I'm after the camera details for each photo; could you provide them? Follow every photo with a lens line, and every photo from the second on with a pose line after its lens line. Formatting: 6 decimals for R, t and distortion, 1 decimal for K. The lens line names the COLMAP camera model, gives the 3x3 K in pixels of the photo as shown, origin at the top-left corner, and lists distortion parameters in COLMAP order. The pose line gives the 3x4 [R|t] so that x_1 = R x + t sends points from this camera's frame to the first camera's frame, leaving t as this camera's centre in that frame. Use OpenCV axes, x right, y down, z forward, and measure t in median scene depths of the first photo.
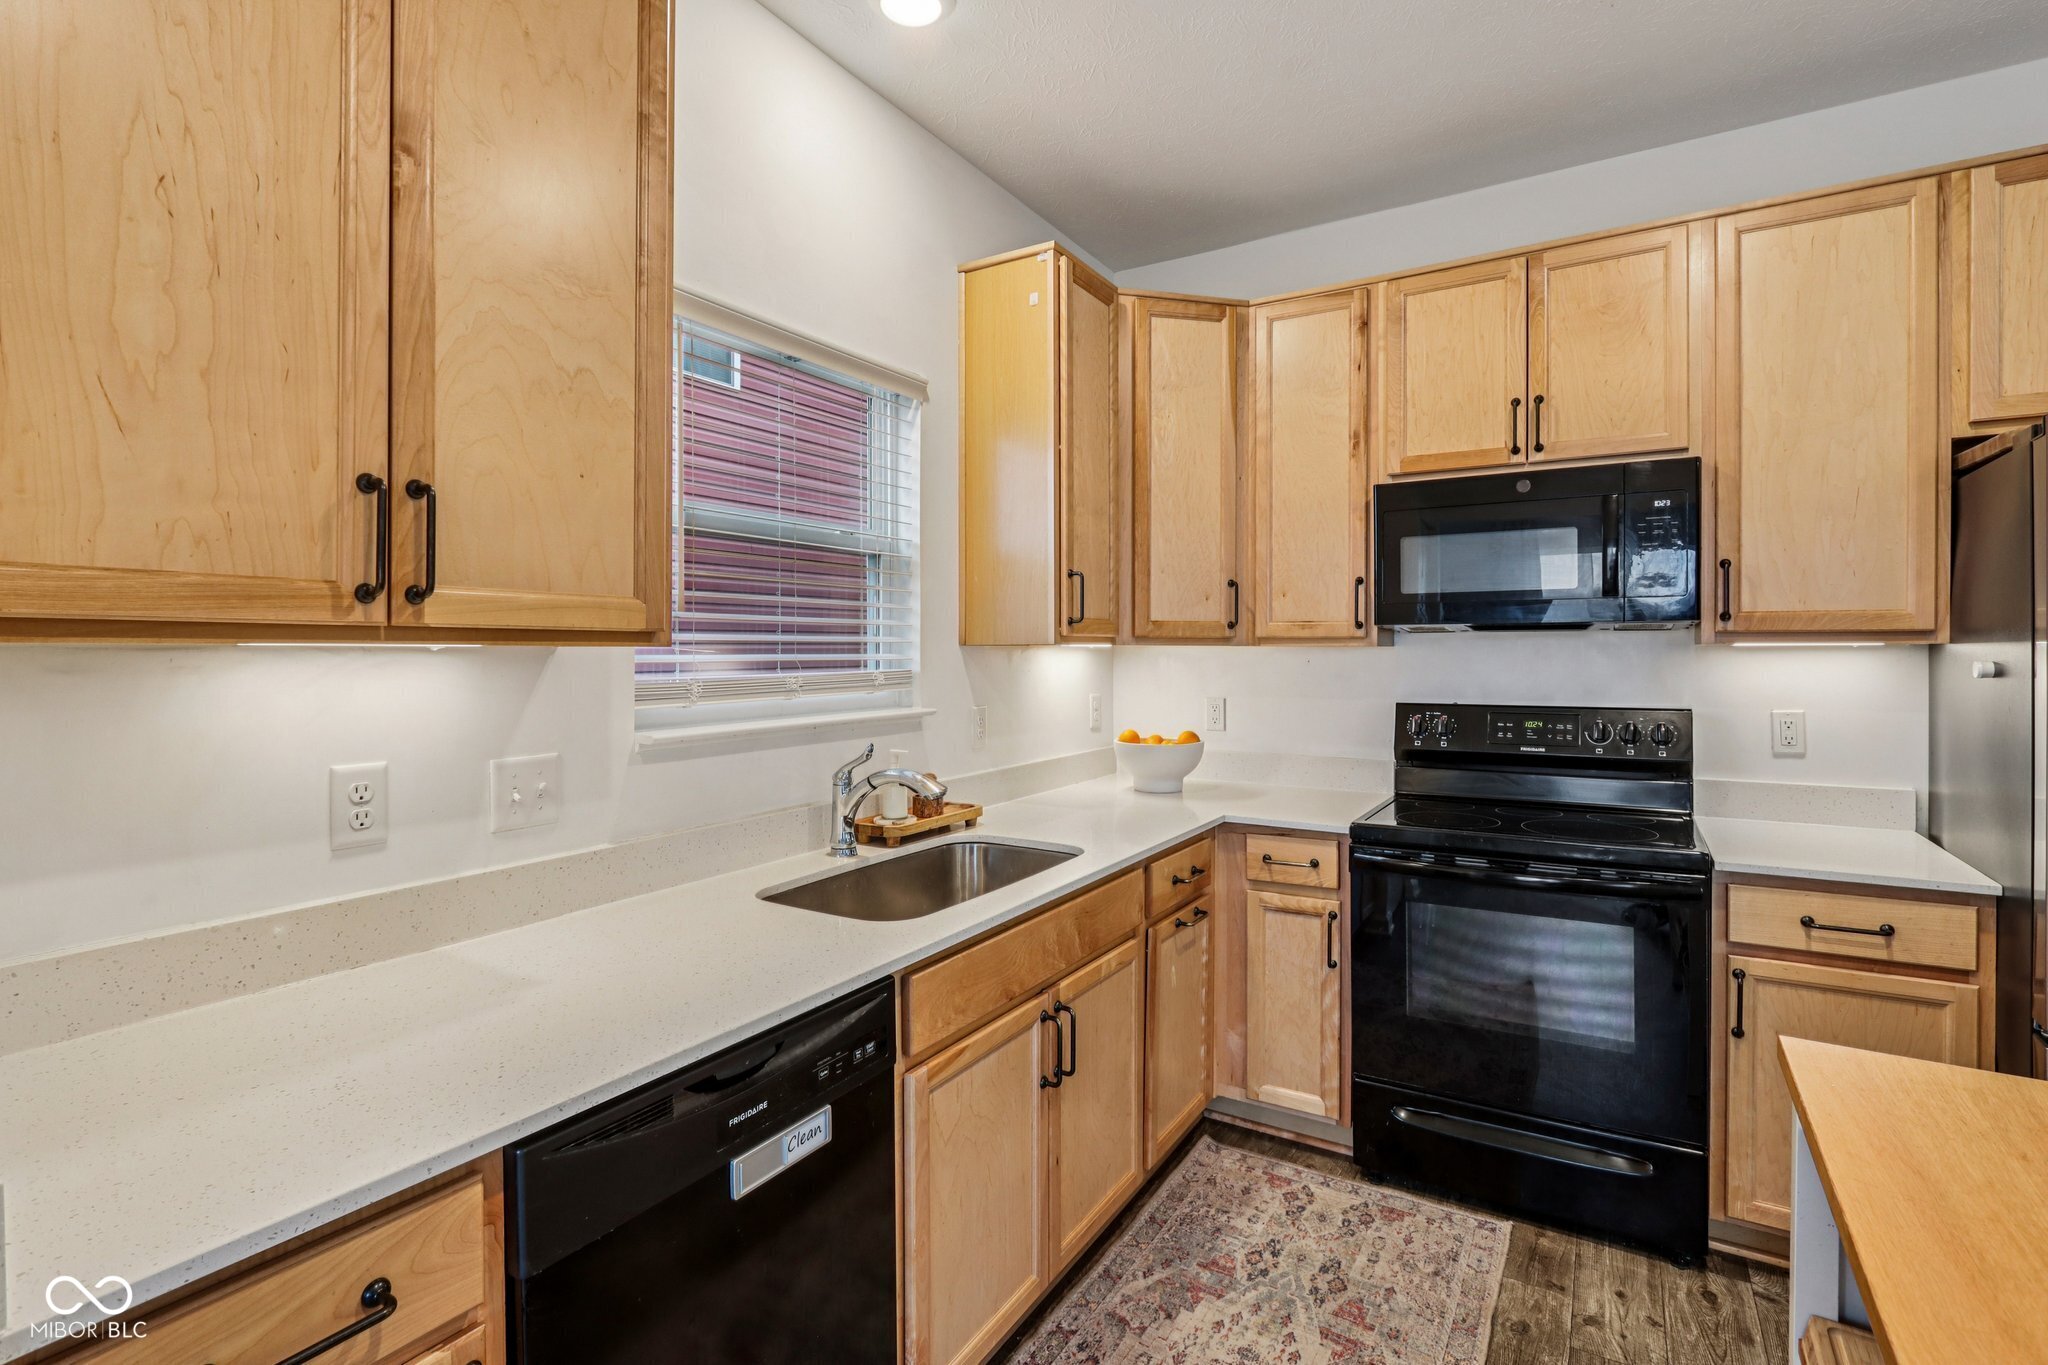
lens RADIAL K [[955.9, 0, 1013.8], [0, 955.9, 661.5], [0, 0, 1]] dist [-0.010689, -0.001448]
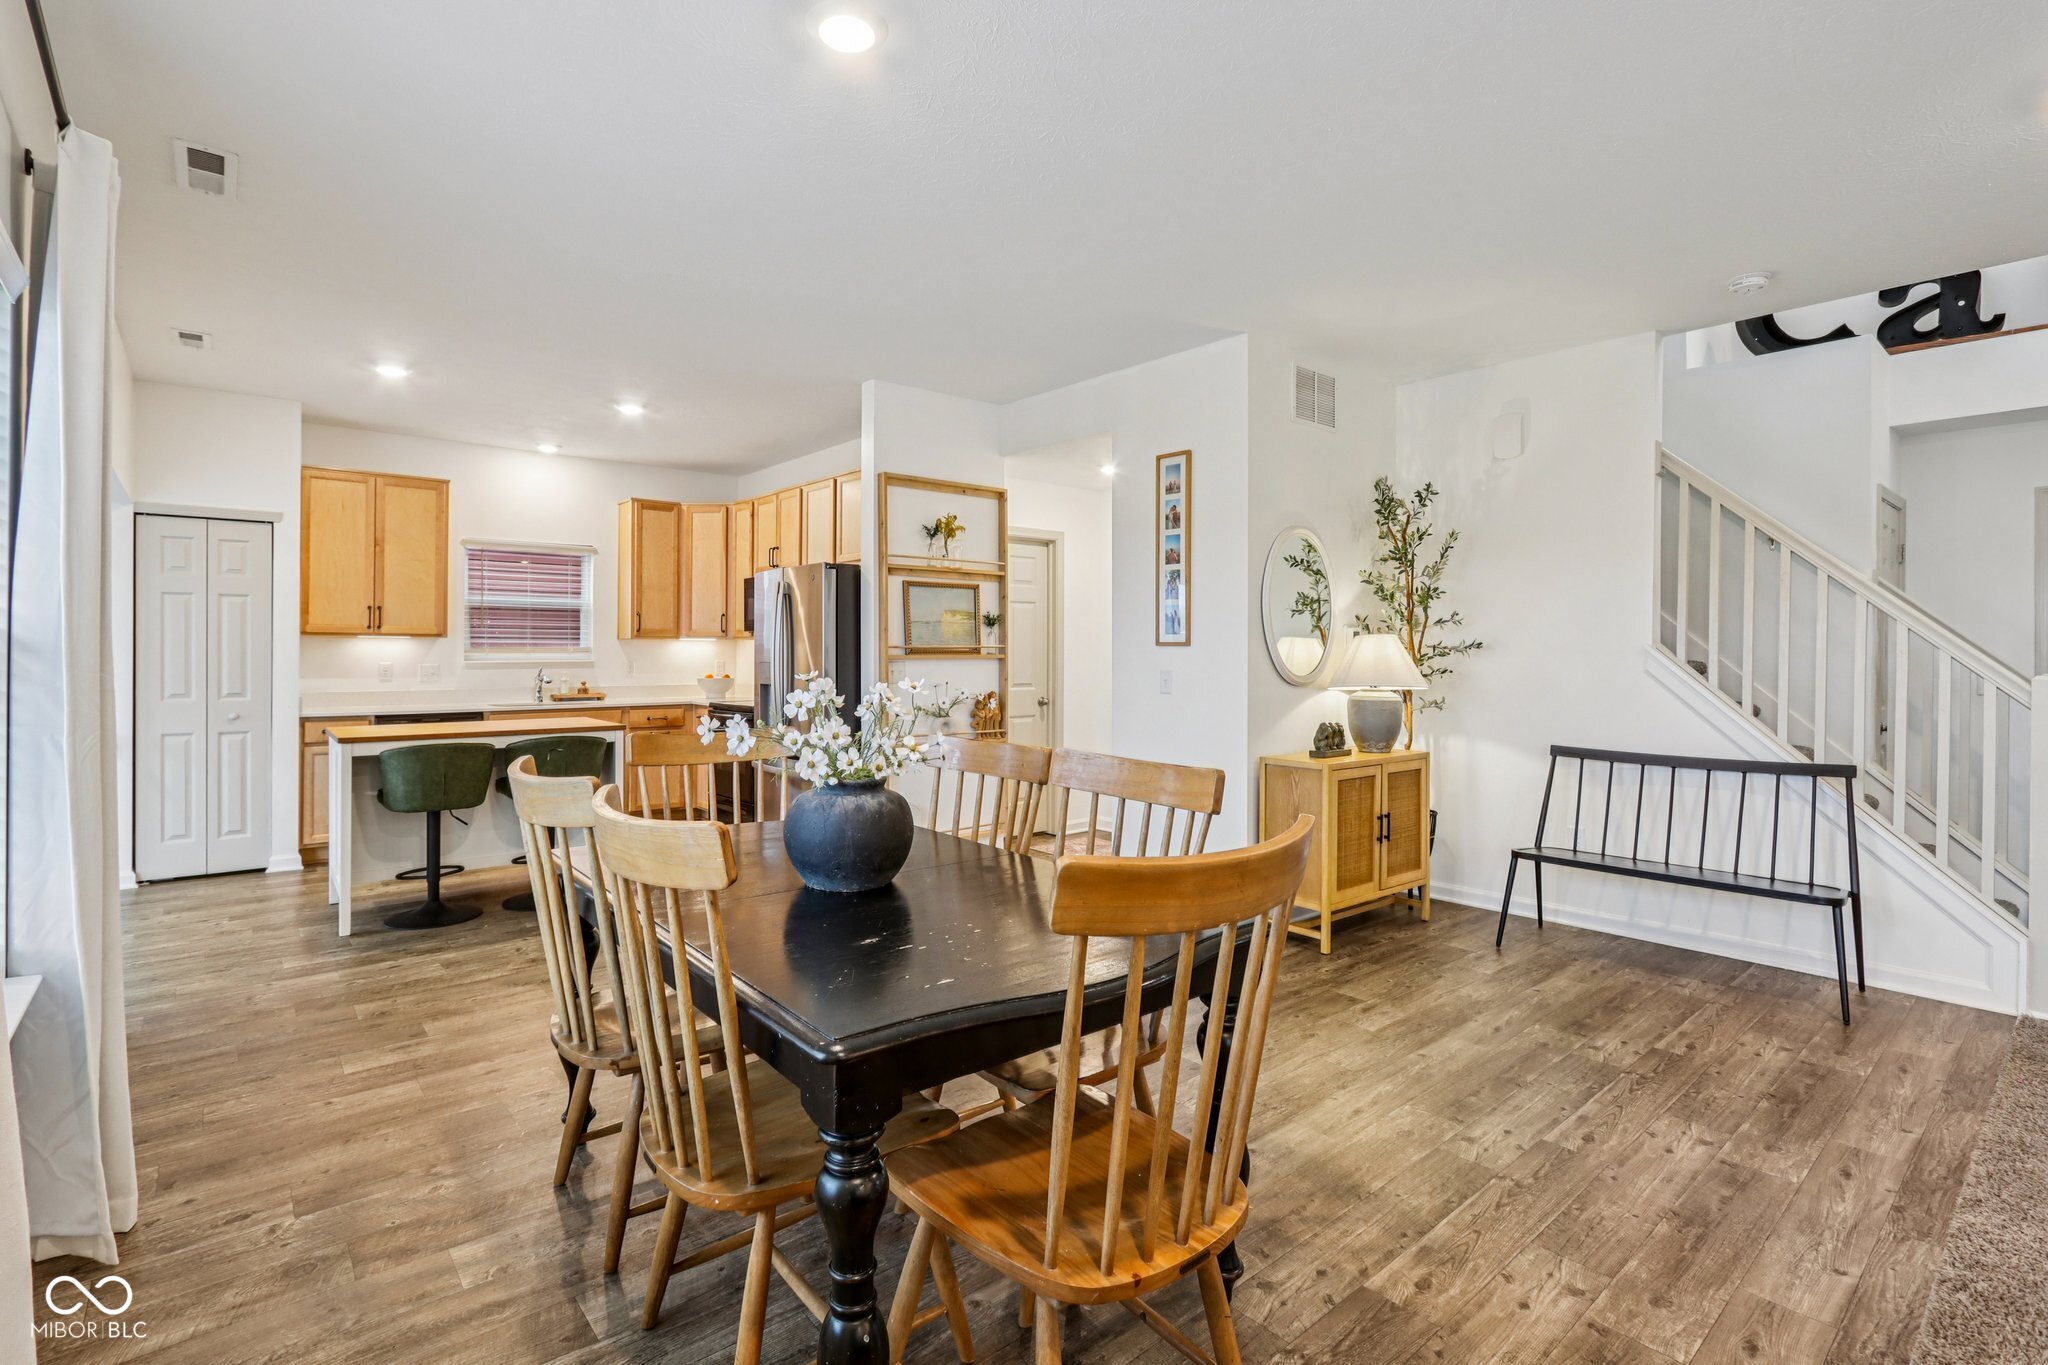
lens RADIAL K [[955.9, 0, 1014.1], [0, 955.9, 653.5], [0, 0, 1]] dist [-0.010689, -0.001448]
pose [[0.953797, 0.007212, -0.300364, 2.003140], [-0.010092, 0.999917, -0.008039, 0.038895], [0.300281, 0.010699, 0.953791, -1.383308]]
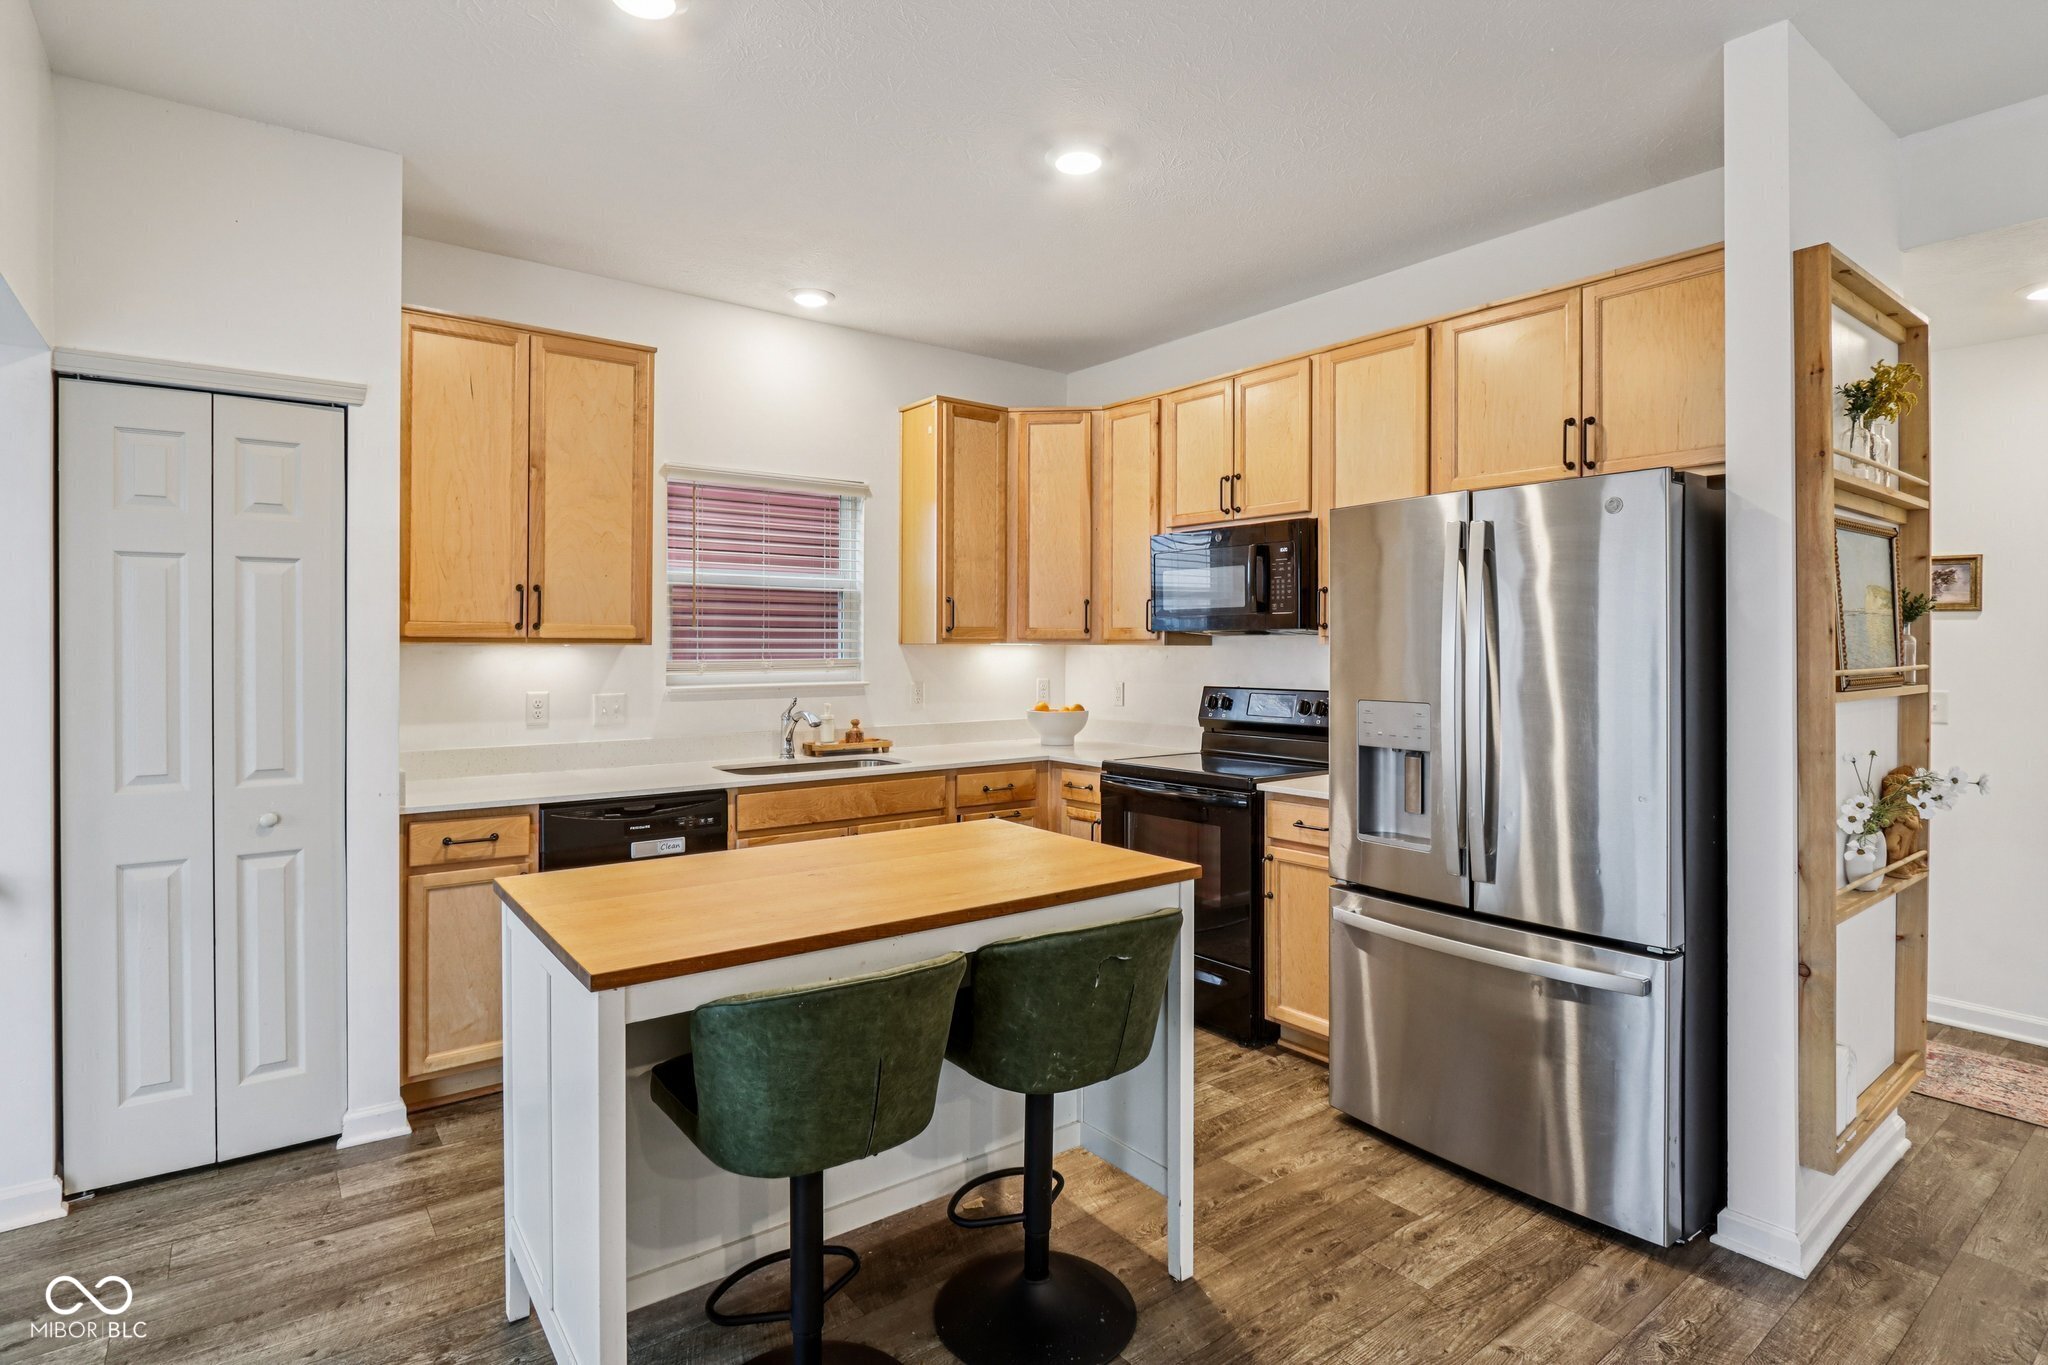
lens RADIAL K [[1033.4, 0, 1009.4], [0, 1033.4, 651.6], [0, 0, 1]] dist [-0.017518, 0.001994]
pose [[0.936009, 0.006324, -0.351920, 0.778100], [-0.008387, 0.999955, -0.004338, 0.002381], [0.351877, 0.007012, 0.936020, -0.598250]]
